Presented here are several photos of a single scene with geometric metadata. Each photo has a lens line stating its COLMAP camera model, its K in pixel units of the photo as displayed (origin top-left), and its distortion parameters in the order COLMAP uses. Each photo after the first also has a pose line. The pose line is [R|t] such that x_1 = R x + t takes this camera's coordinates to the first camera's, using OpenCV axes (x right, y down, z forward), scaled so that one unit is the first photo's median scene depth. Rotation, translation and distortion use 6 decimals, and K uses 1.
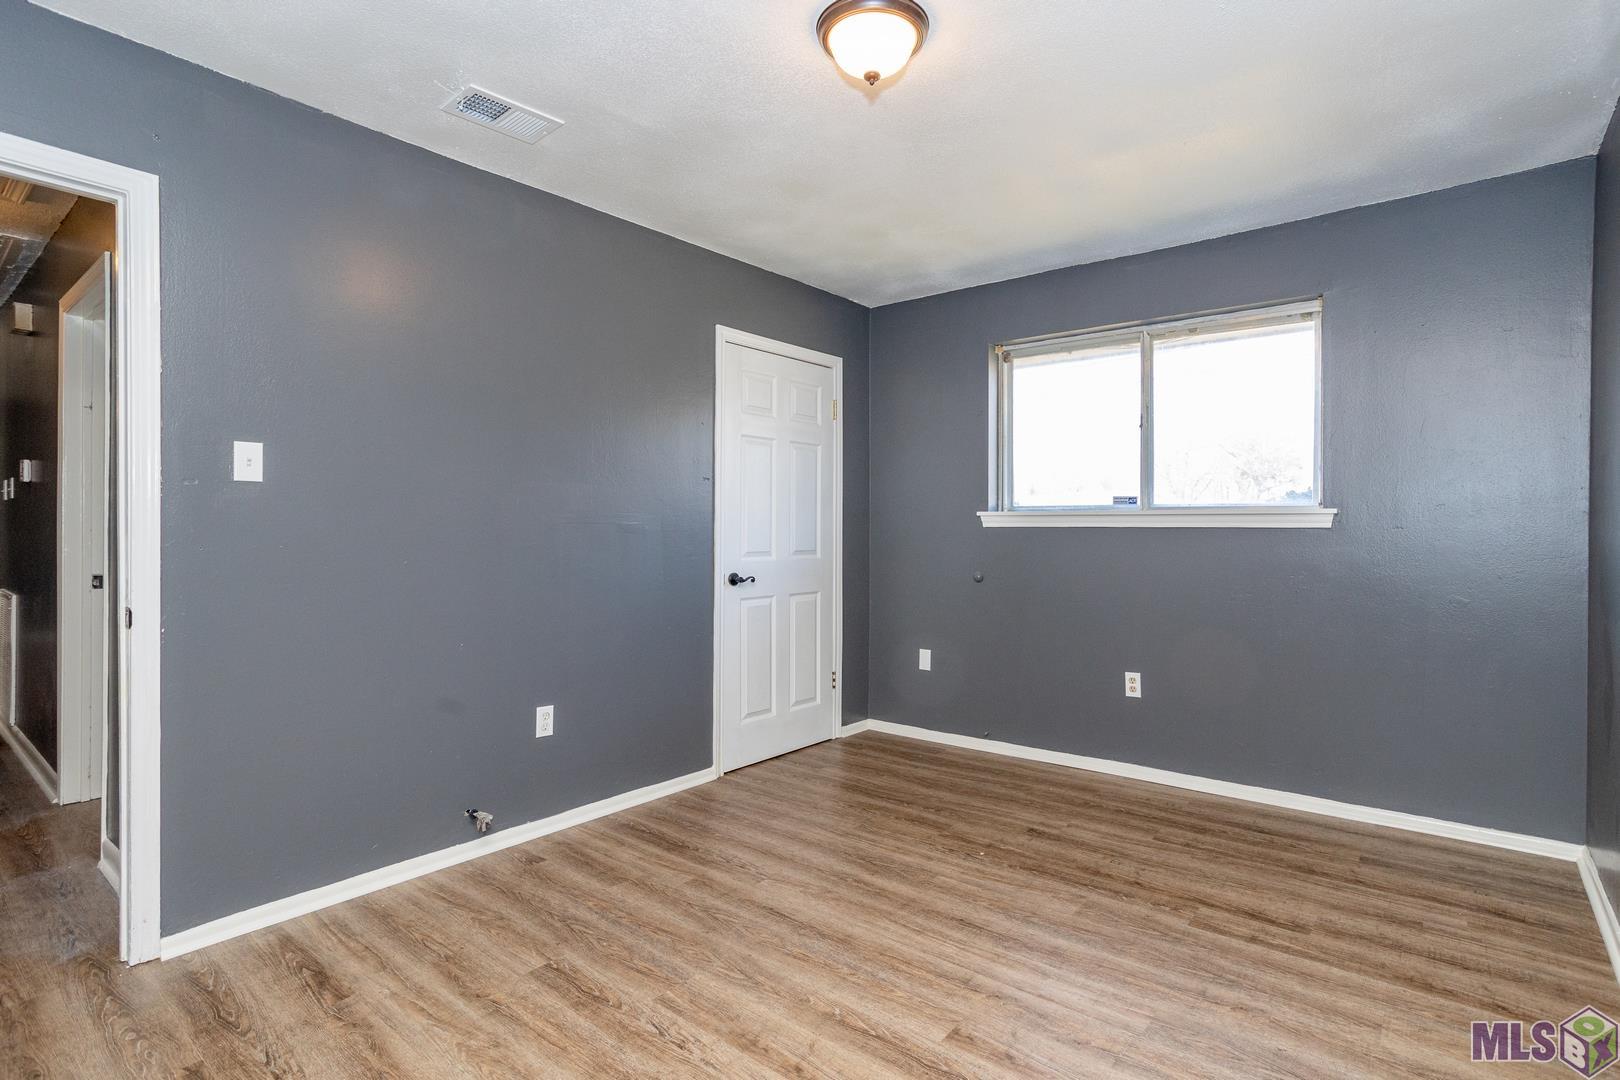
lens RADIAL K [[793.9, 0, 841.5], [0, 793.9, 537.2], [0, 0, 1]] dist [-0.028542, 0.013887]
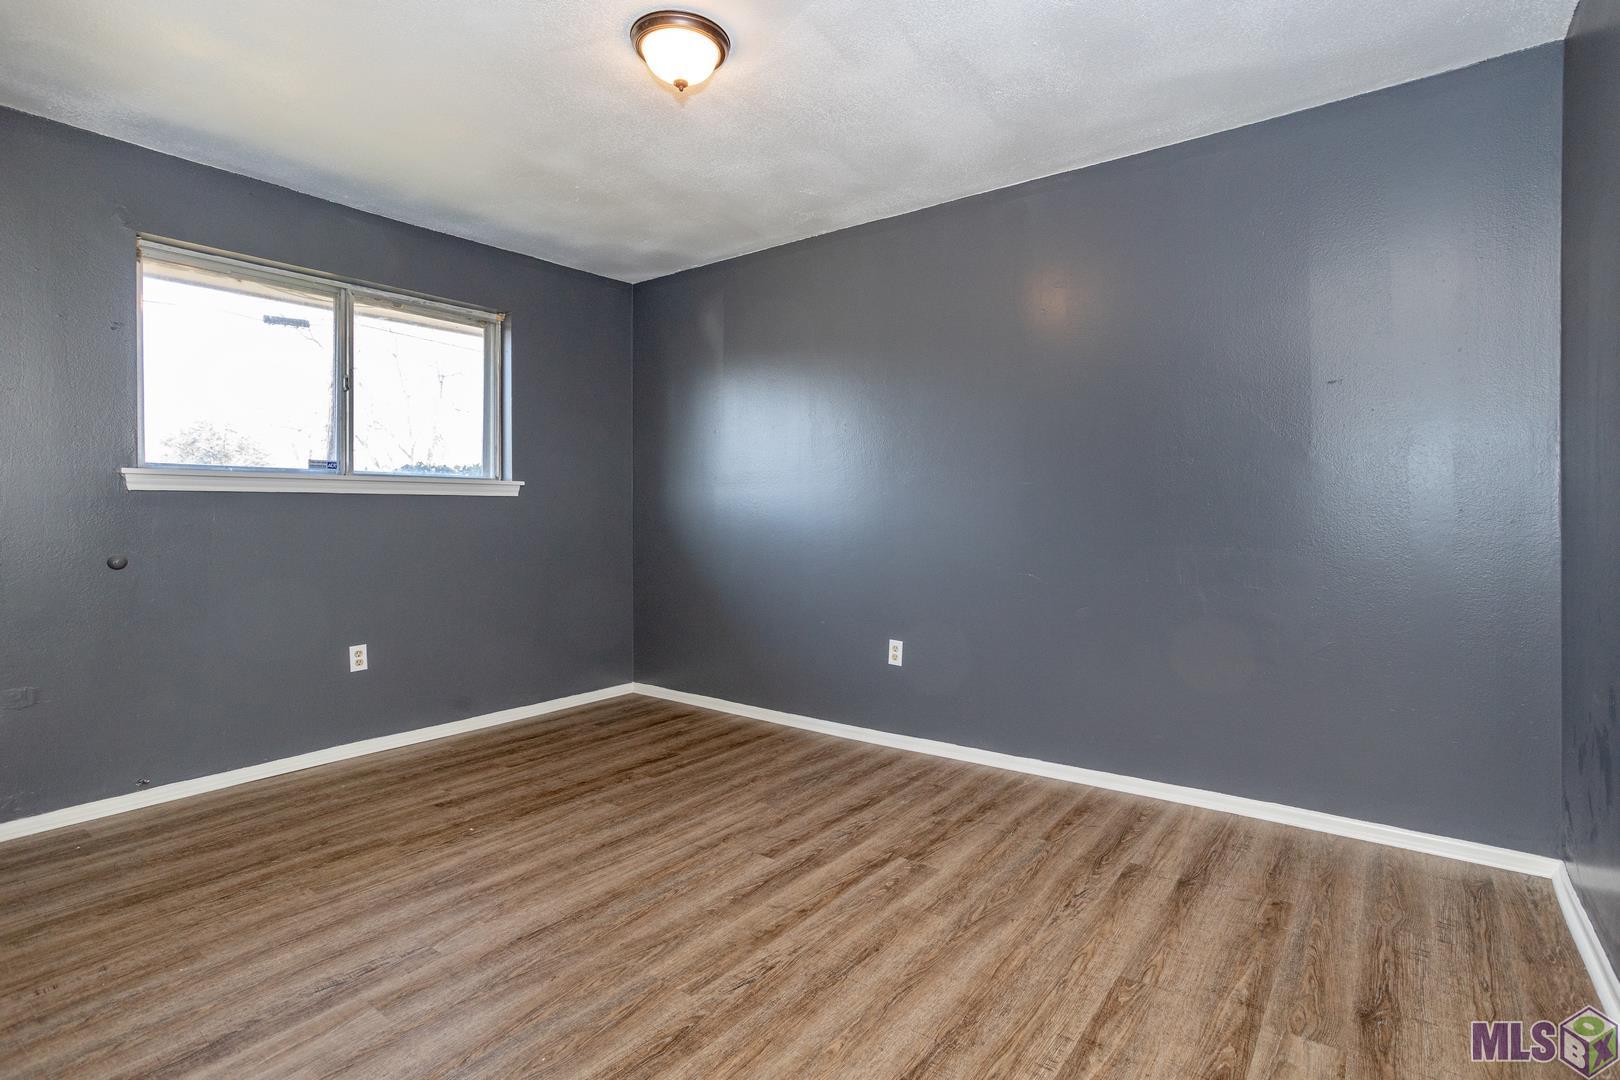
lens RADIAL K [[823.8, 0, 811.9], [0, 823.8, 524.9], [0, 0, 1]] dist [-0.001019, 0.001209]
pose [[-0.027224, -0.013770, 0.999535, -0.753087], [0.013824, 0.999804, 0.014150, 0.021904], [-0.999534, 0.014203, -0.027028, 0.558432]]
